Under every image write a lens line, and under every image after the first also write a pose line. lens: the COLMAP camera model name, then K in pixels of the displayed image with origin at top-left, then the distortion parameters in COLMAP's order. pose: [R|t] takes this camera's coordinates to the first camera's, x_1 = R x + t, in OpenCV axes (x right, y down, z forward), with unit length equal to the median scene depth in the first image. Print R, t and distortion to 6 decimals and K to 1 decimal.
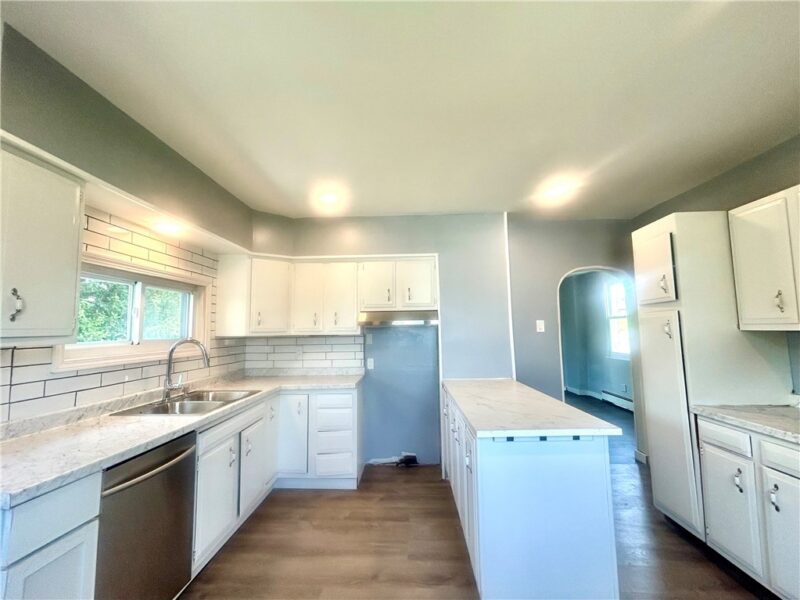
lens RADIAL K [[350.3, 0, 400.0], [0, 350.3, 300.0], [0, 0, 1]] dist [0.001540, 0.000401]
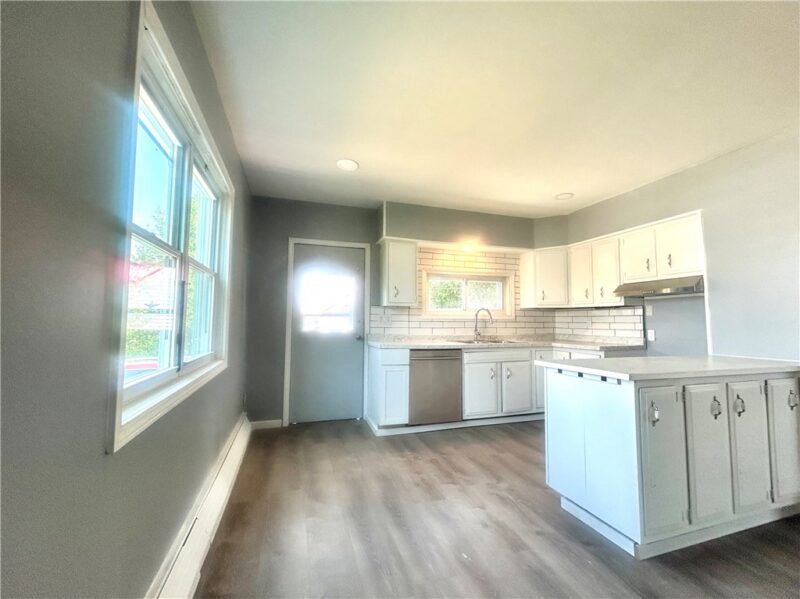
lens RADIAL K [[350.3, 0, 400.0], [0, 350.3, 299.5], [0, 0, 1]] dist [0.001540, 0.000401]
pose [[0.332371, -0.041240, -0.942247, 0.948769], [0.071748, 0.997254, -0.018339, 0.072568], [0.940416, -0.061508, 0.334417, 0.007502]]
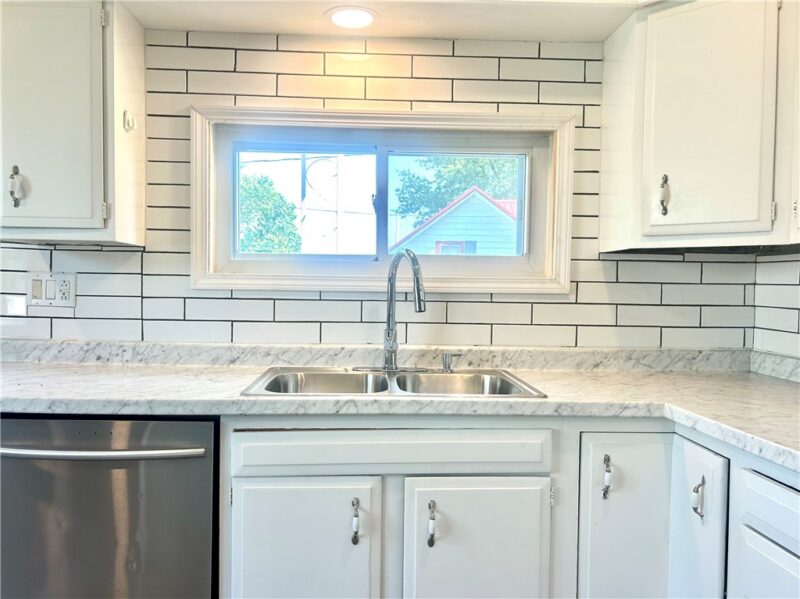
lens RADIAL K [[657.5, 0, 400.0], [0, 657.5, 299.5], [0, 0, 1]] dist [0.075442, -0.000424]
pose [[0.072343, 0.034564, -0.996781, 0.274551], [0.070868, 0.996695, 0.039705, 0.145449], [0.994859, -0.073512, 0.069654, 0.935655]]
